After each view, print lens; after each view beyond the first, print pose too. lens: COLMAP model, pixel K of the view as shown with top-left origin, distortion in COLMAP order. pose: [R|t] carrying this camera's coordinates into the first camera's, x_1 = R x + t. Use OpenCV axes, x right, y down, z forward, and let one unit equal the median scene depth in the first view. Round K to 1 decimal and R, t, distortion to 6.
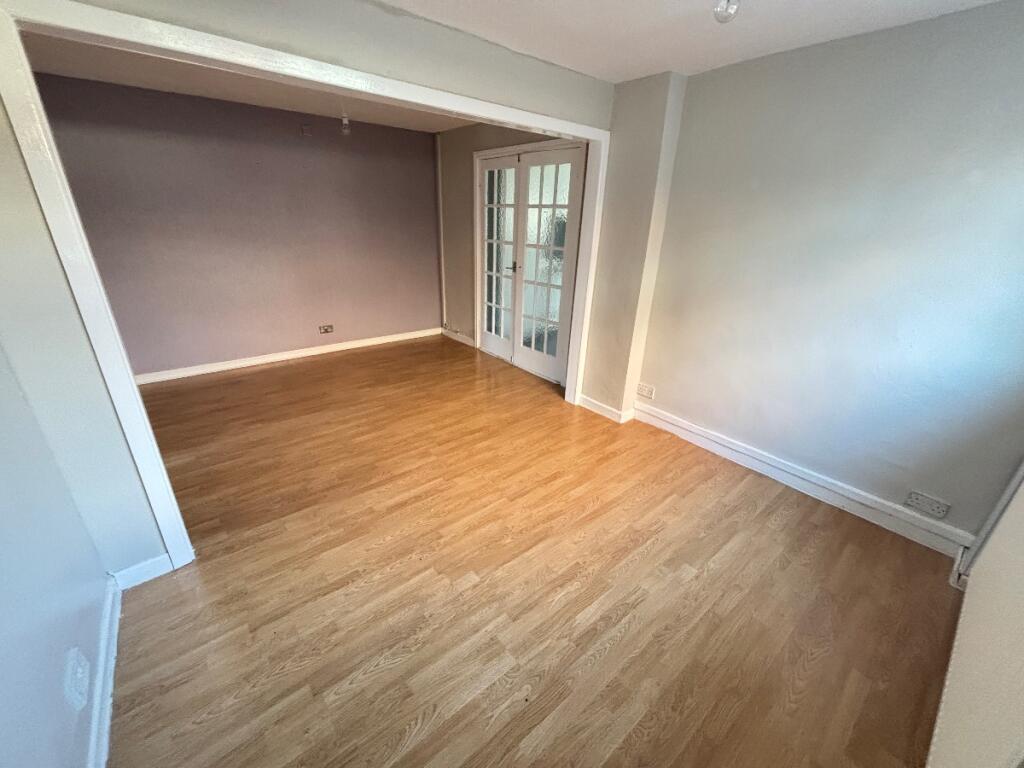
lens RADIAL K [[411.6, 0, 506.6], [0, 411.6, 381.4], [0, 0, 1]] dist [0.001289, -0.000137]
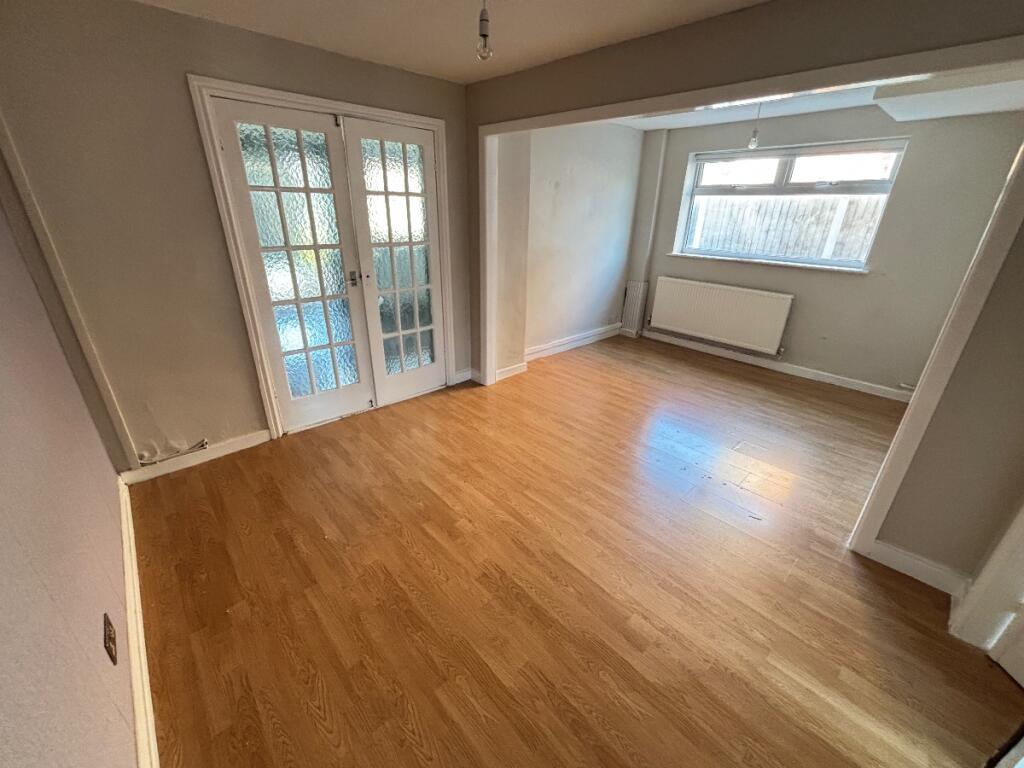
lens RADIAL K [[414.7, 0, 512.0], [0, 414.7, 384.0], [0, 0, 1]] dist [-0.000578, -0.000178]
pose [[-0.062536, -0.418185, 0.906207, -0.914201], [0.355817, 0.838978, 0.411715, -0.413857], [-0.932461, 0.348191, 0.096331, 0.949797]]
